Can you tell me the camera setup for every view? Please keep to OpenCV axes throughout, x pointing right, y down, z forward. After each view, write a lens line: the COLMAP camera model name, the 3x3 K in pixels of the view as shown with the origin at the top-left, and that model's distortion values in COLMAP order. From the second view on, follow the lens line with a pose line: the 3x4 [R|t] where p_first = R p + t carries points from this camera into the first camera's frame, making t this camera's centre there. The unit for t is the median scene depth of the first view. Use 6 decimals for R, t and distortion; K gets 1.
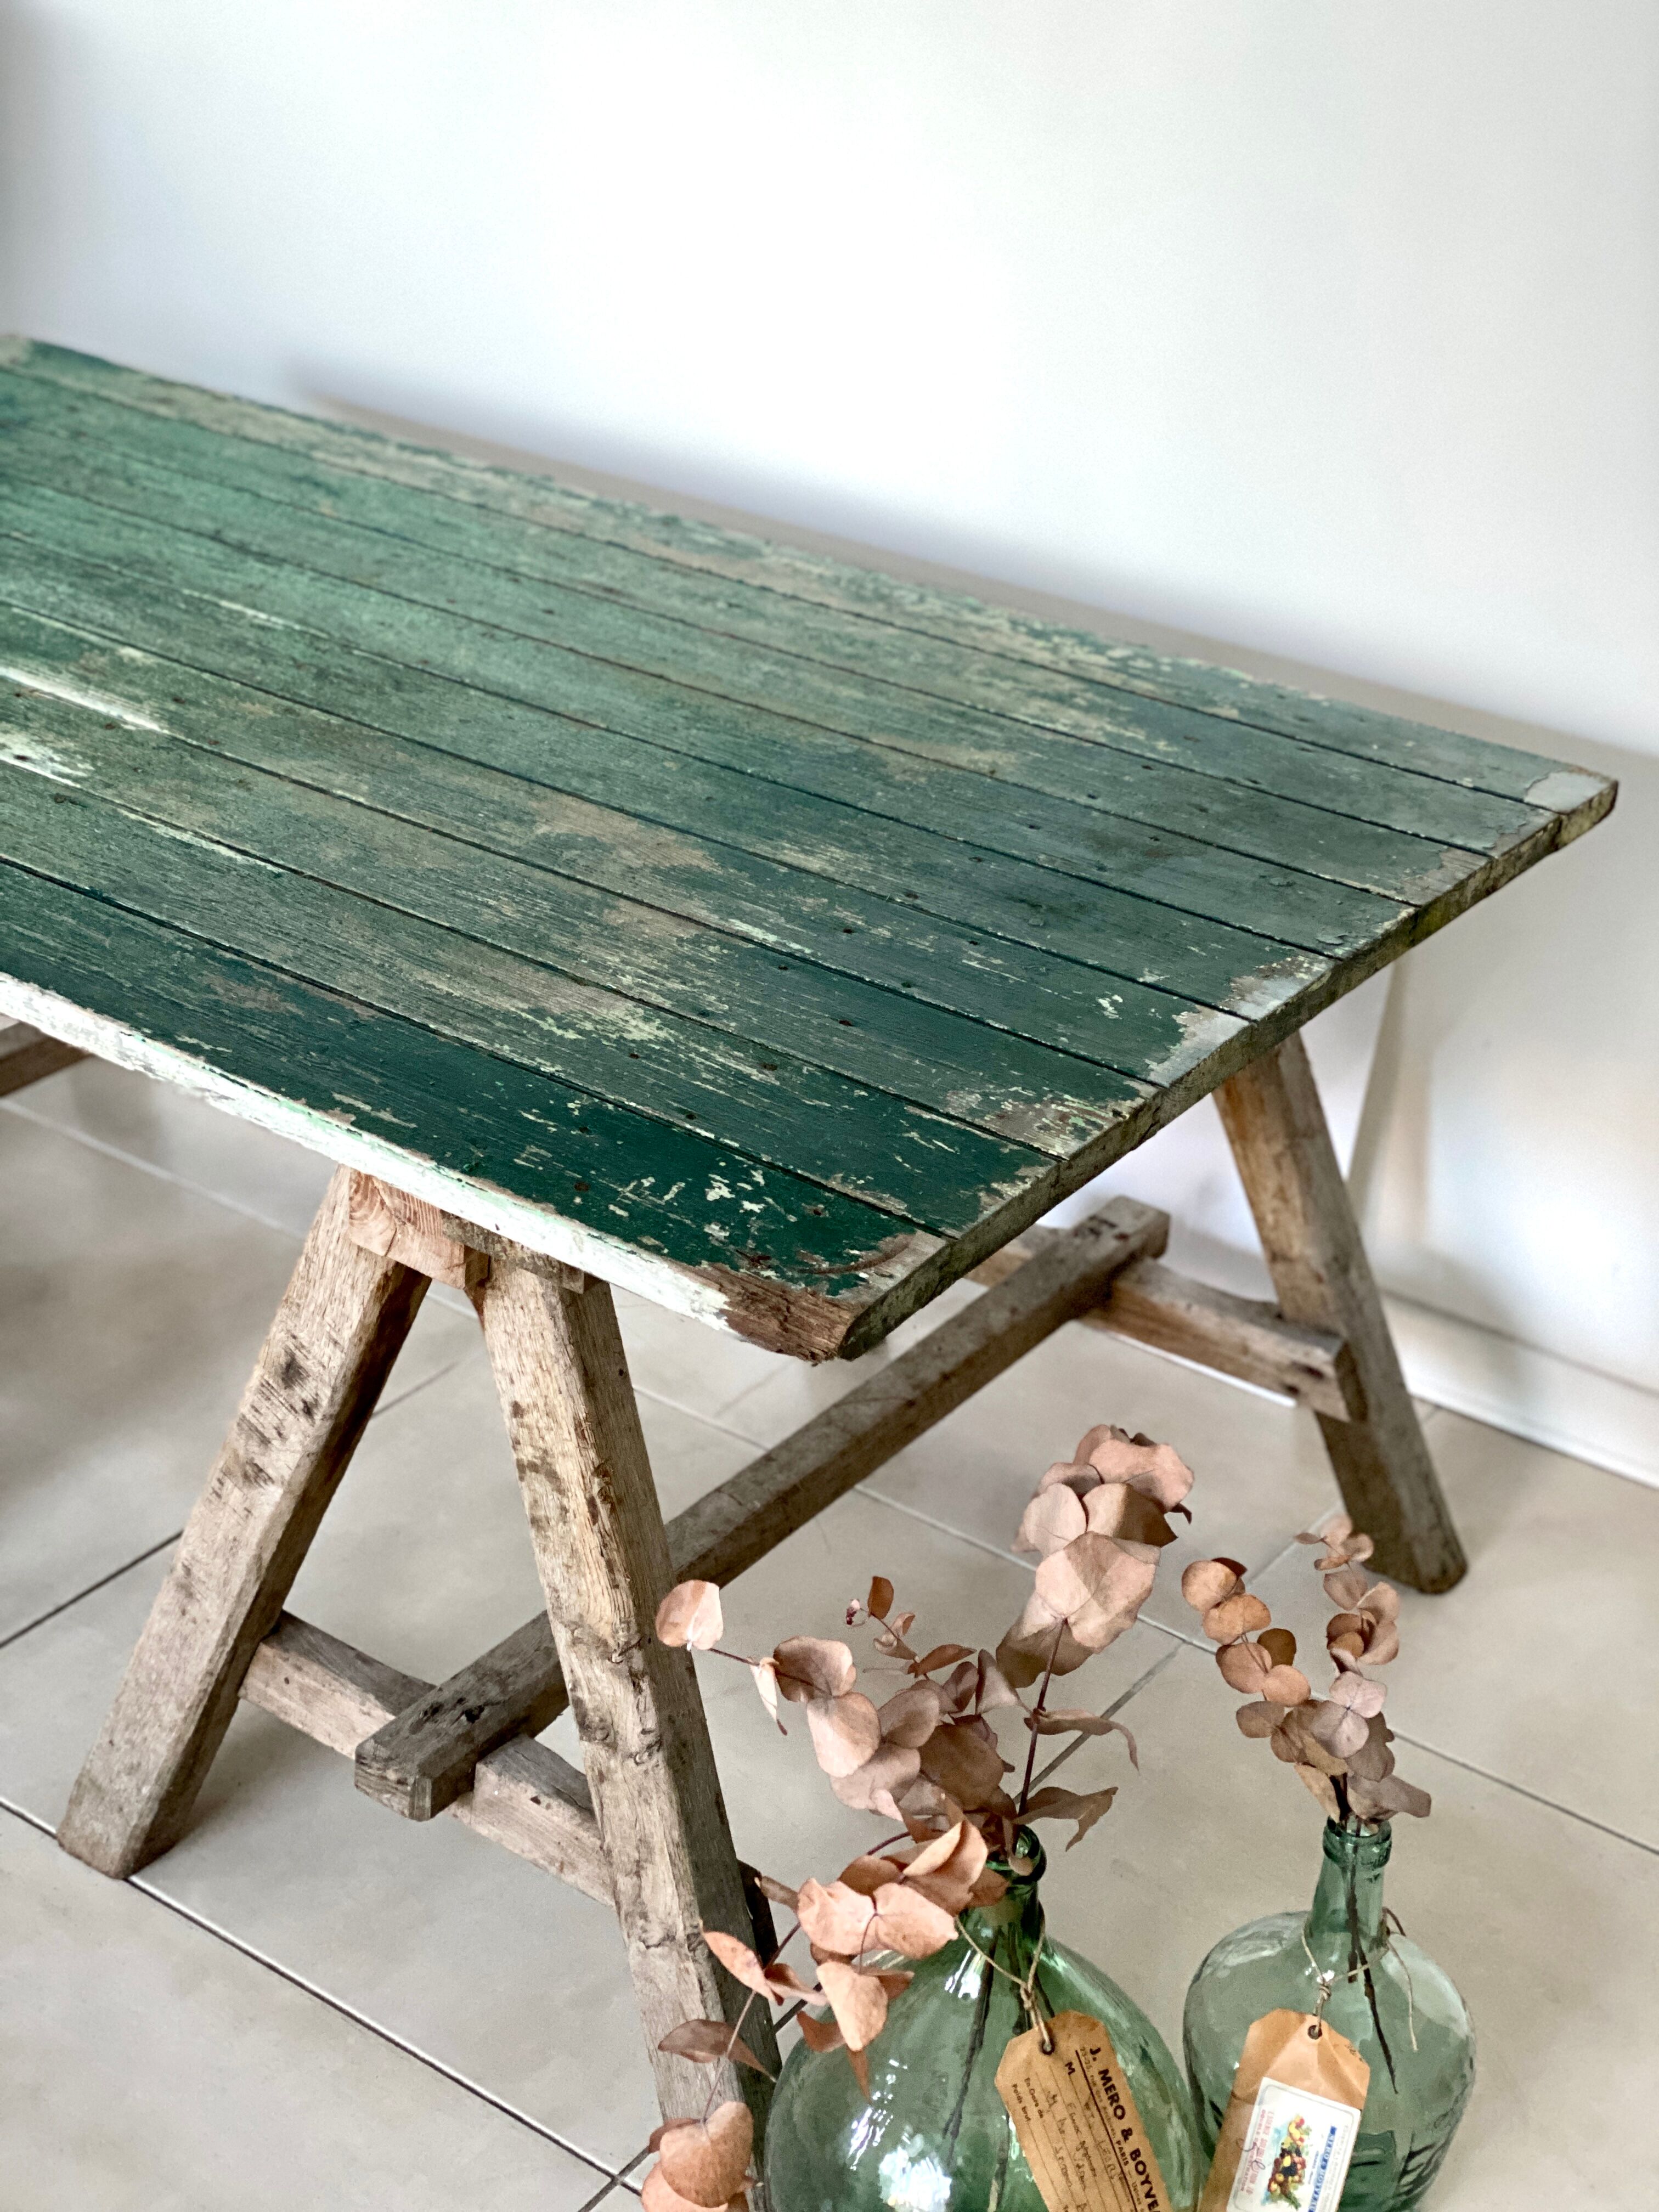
lens RADIAL K [[3308.9, 0, 842.5], [0, 3308.9, 1090.6], [0, 0, 1]] dist [0.149968, -0.081093]
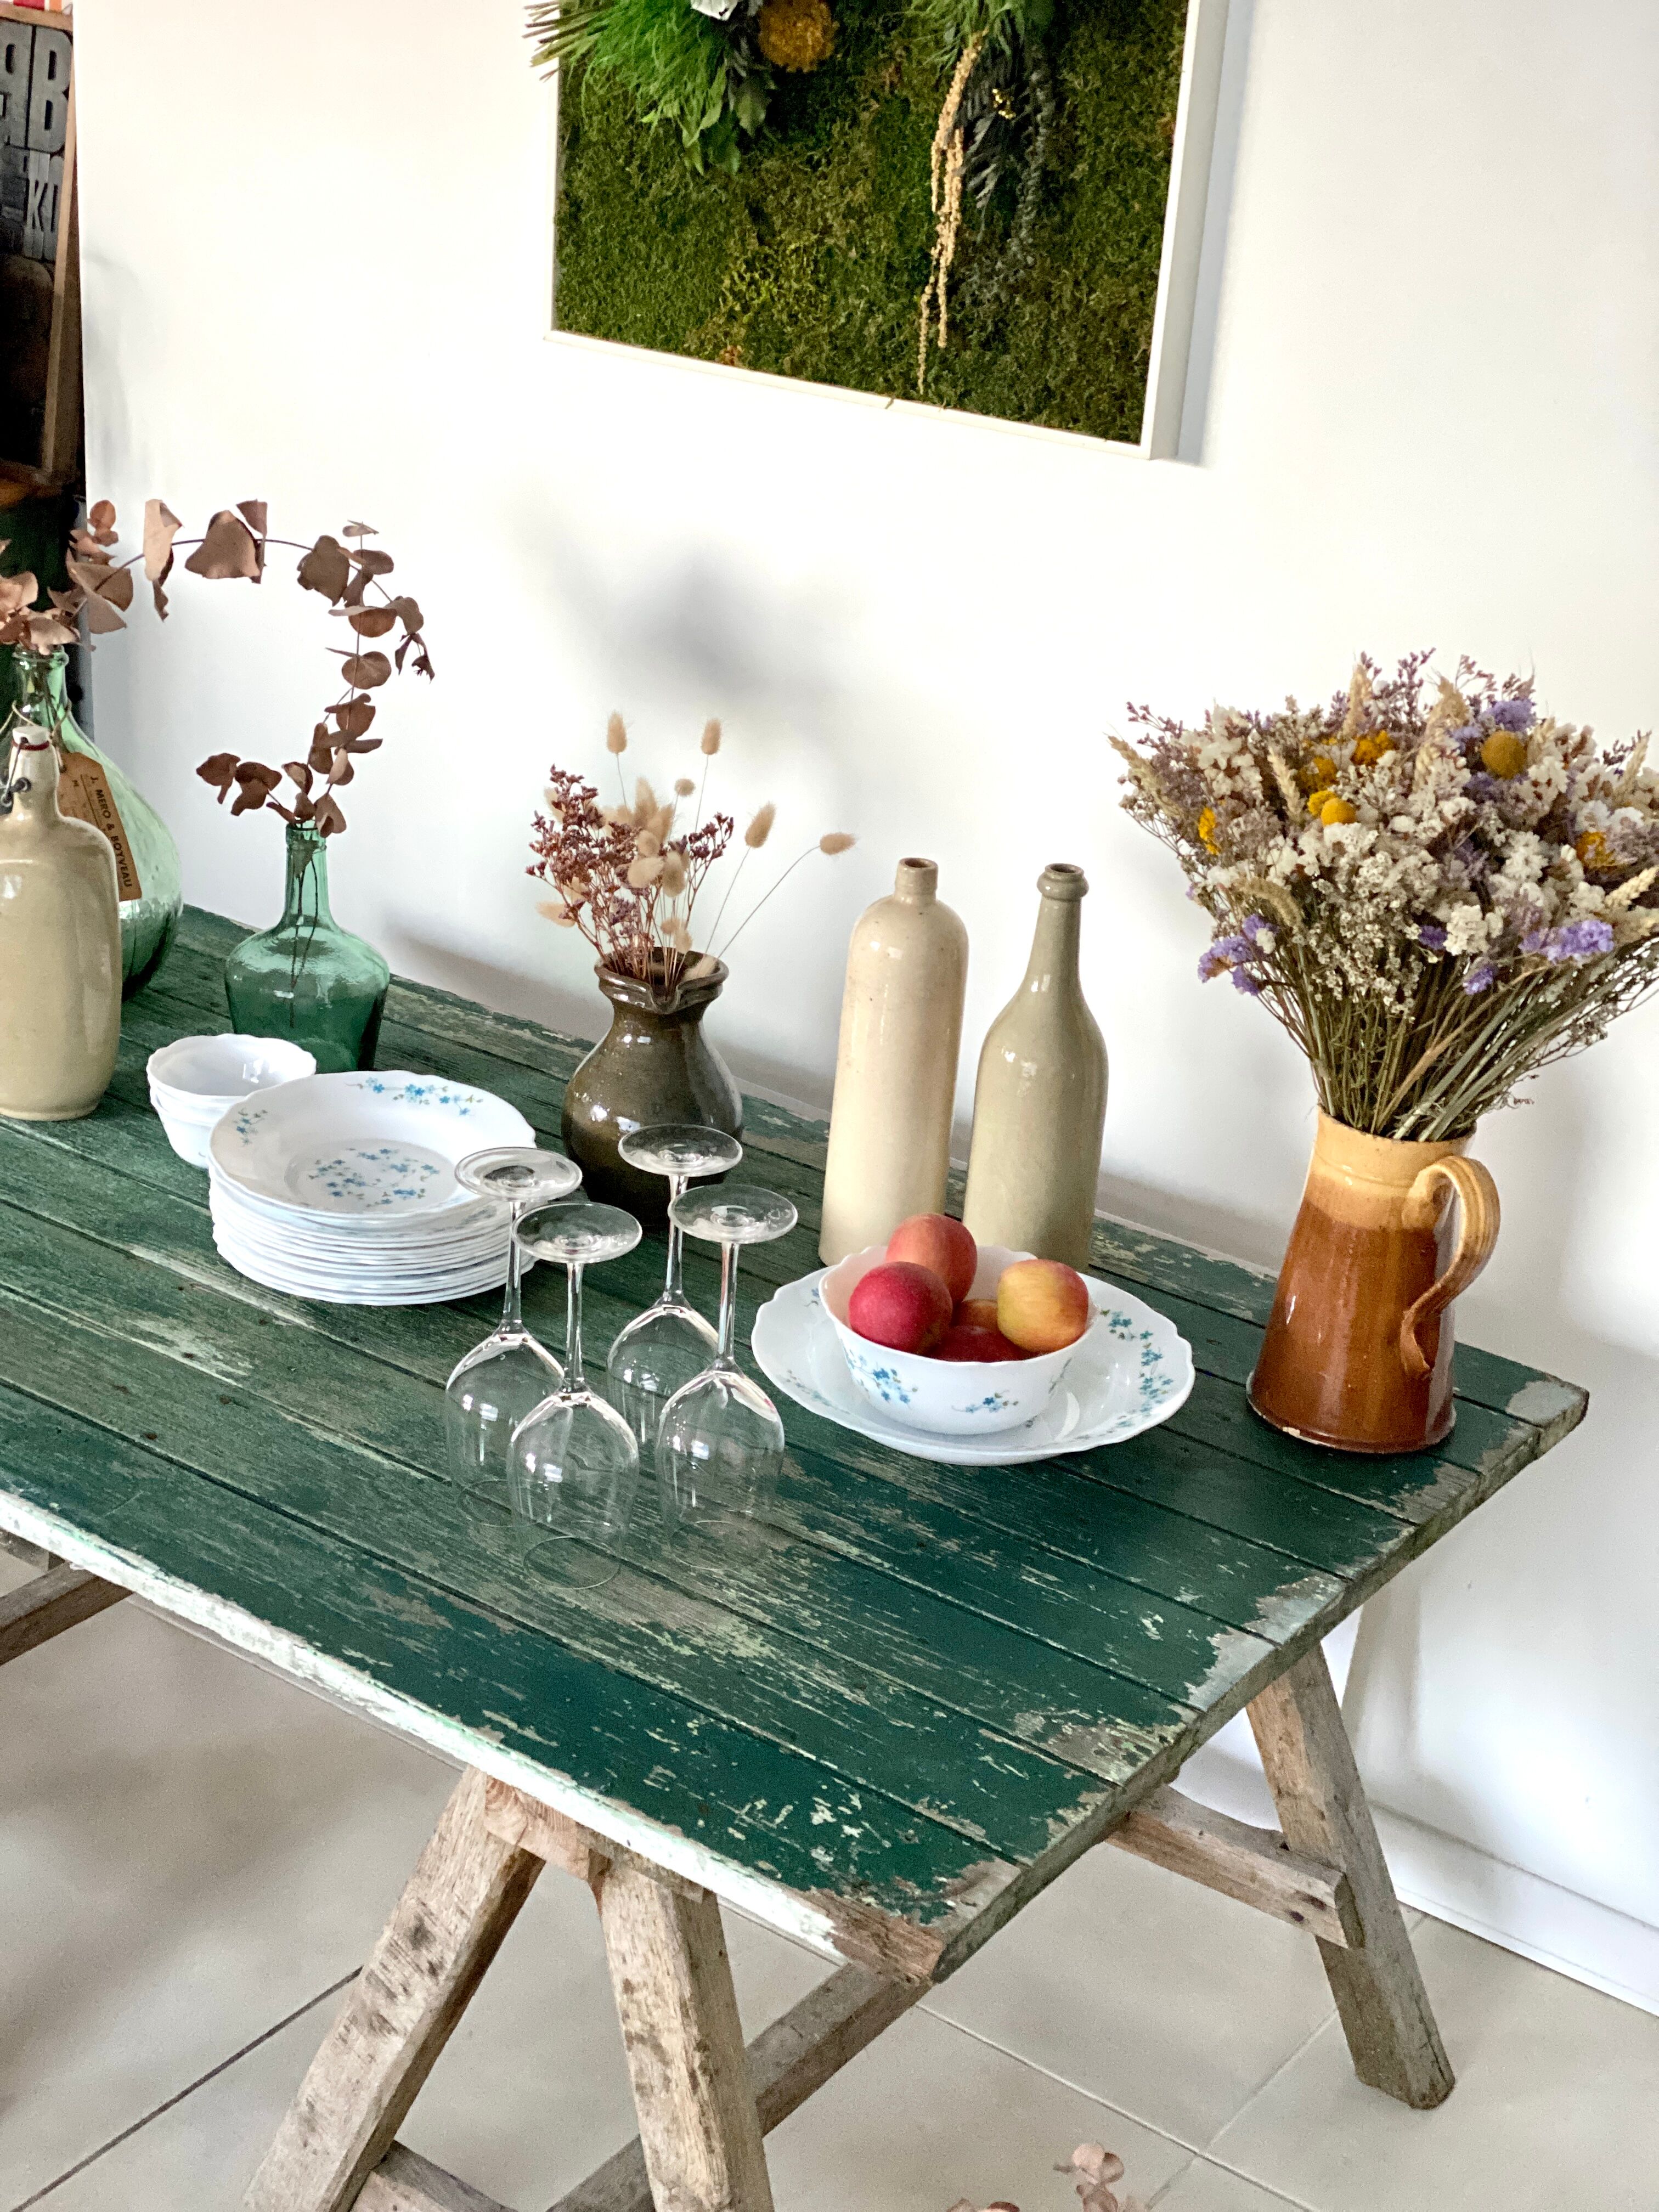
lens RADIAL K [[3308.9, 0, 842.5], [0, 3308.9, 1090.6], [0, 0, 1]] dist [0.149968, -0.081093]
pose [[0.999686, 0.021024, 0.013667, -0.045254], [-0.019712, 0.995756, -0.089892, -0.102726], [-0.015499, 0.089594, 0.995858, -0.157121]]
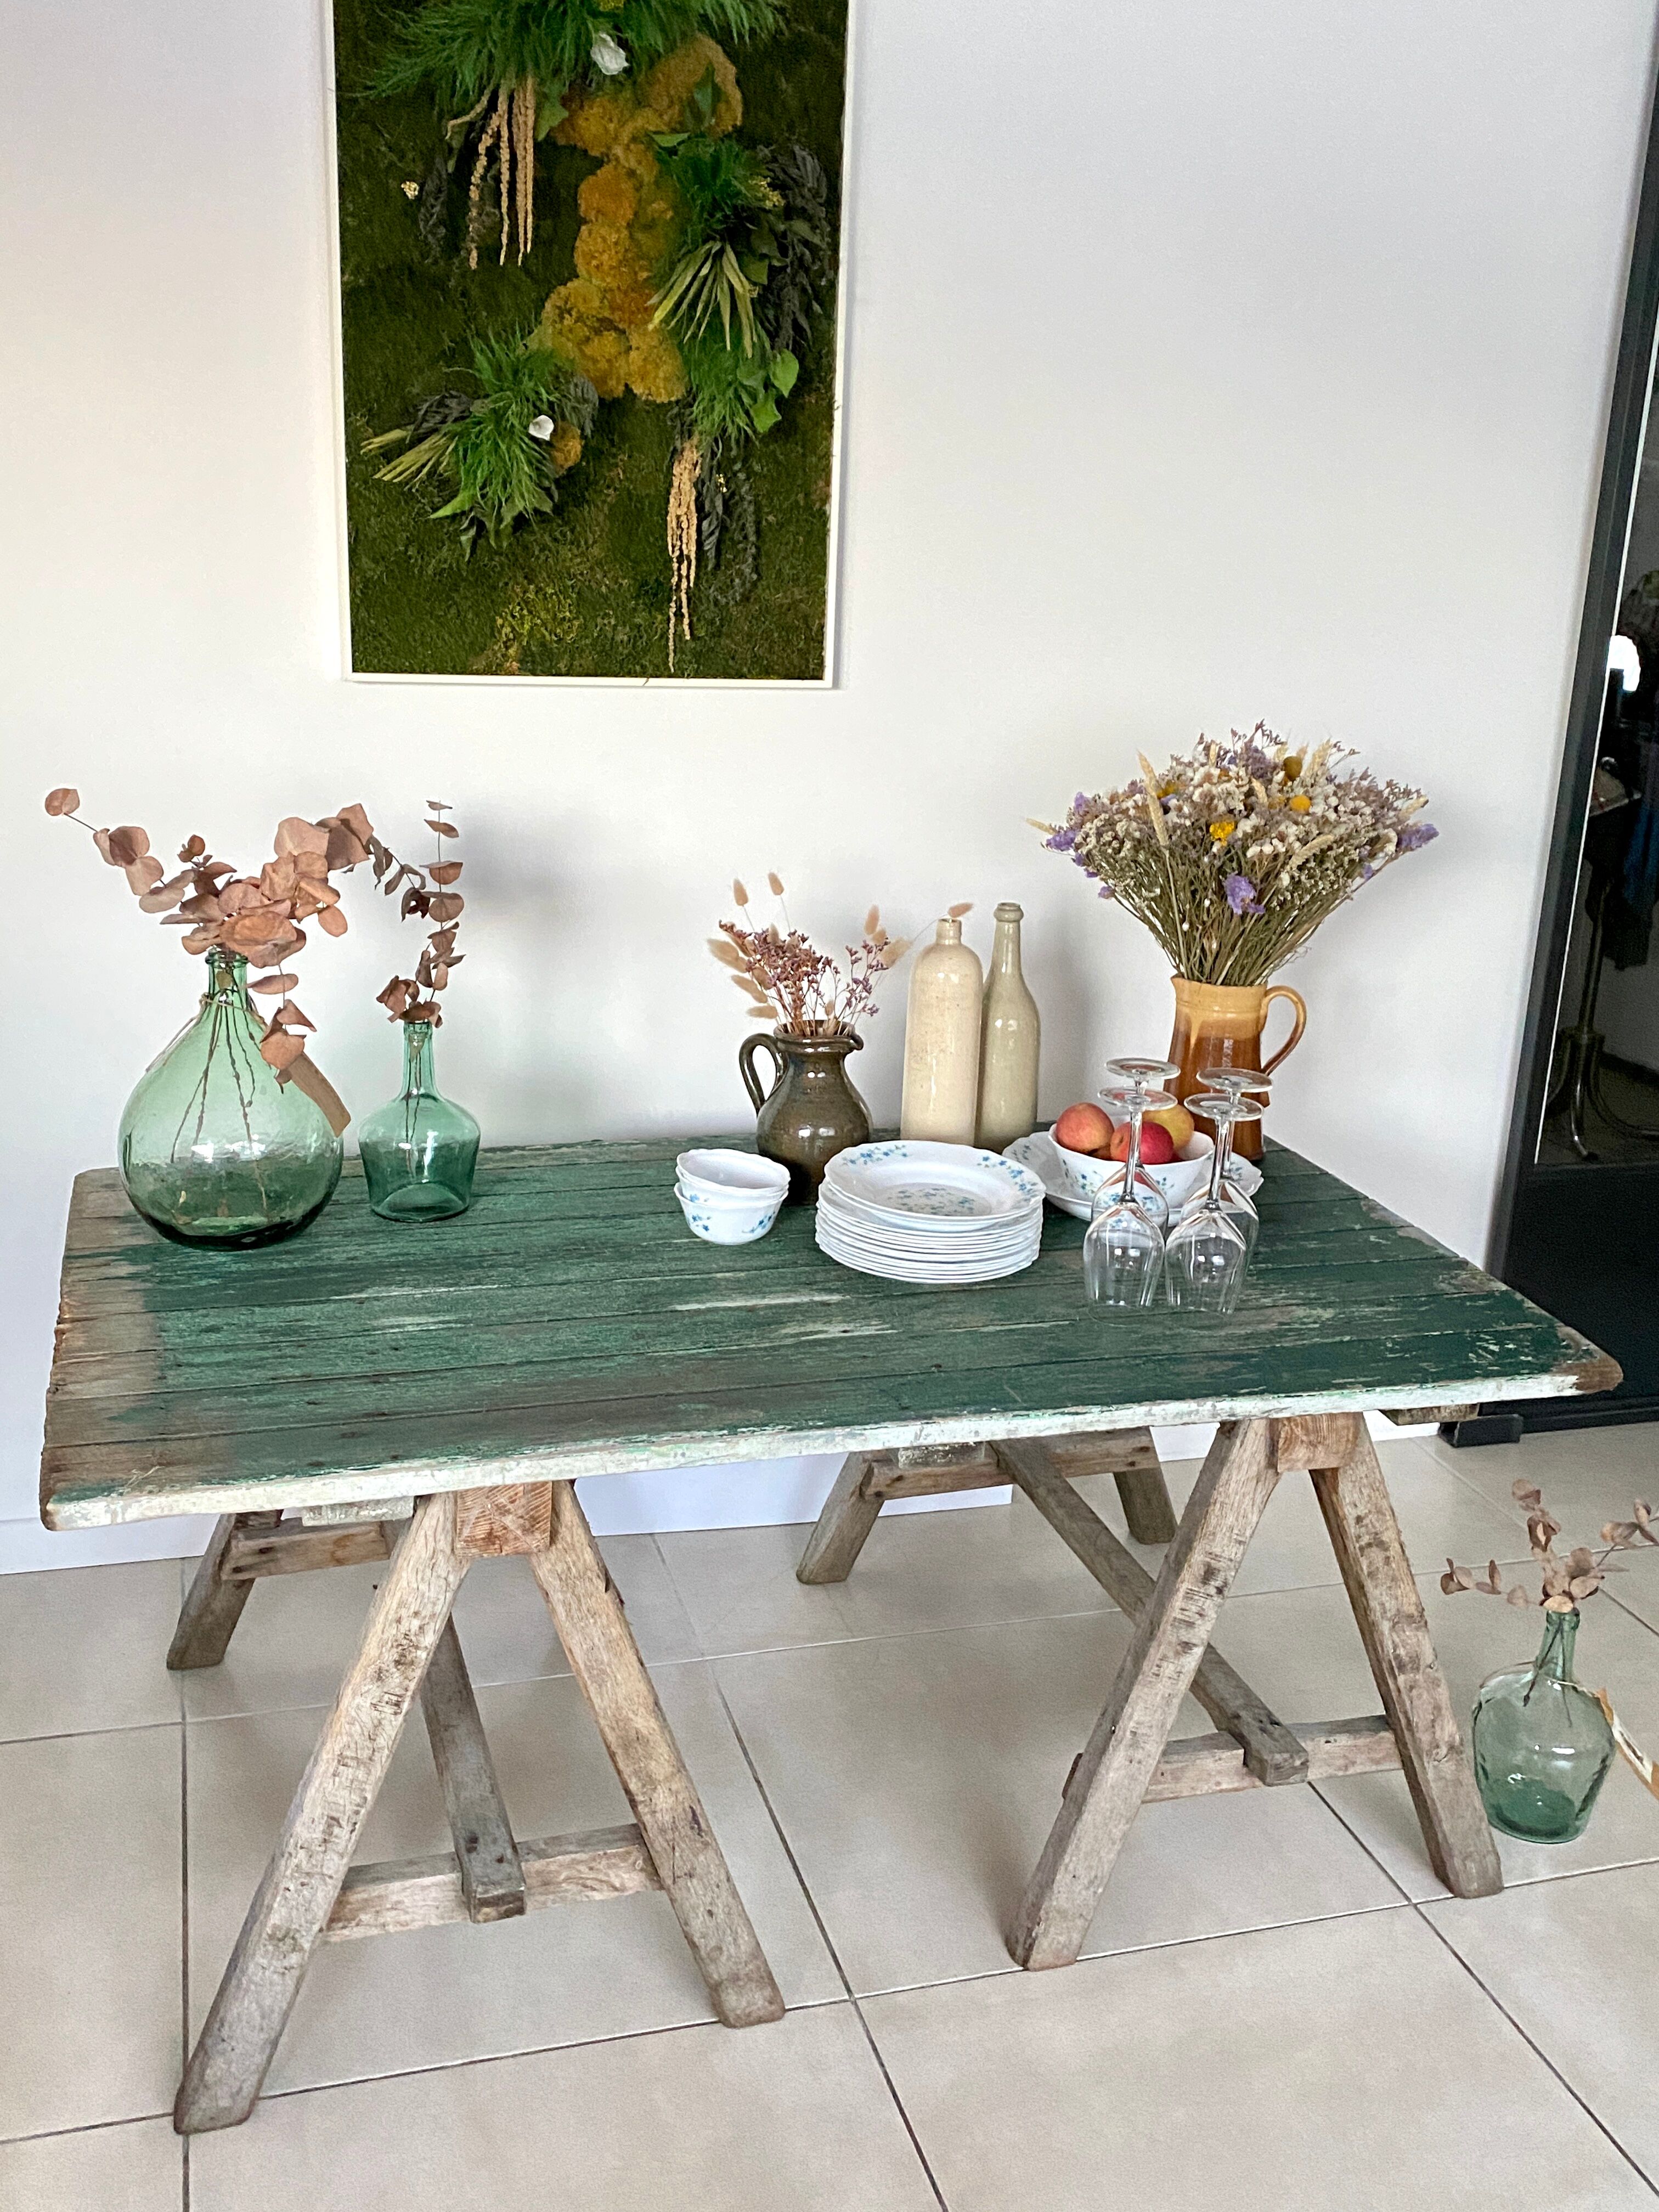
lens RADIAL K [[2063.3, 0, 830.1], [0, 2063.3, 1084.5], [0, 0, 1]] dist [0.154094, -0.443820]
pose [[0.608007, -0.235366, 0.758242, -1.103304], [0.353144, 0.935541, 0.007228, -0.248500], [-0.711067, 0.263374, 0.651933, 0.347450]]
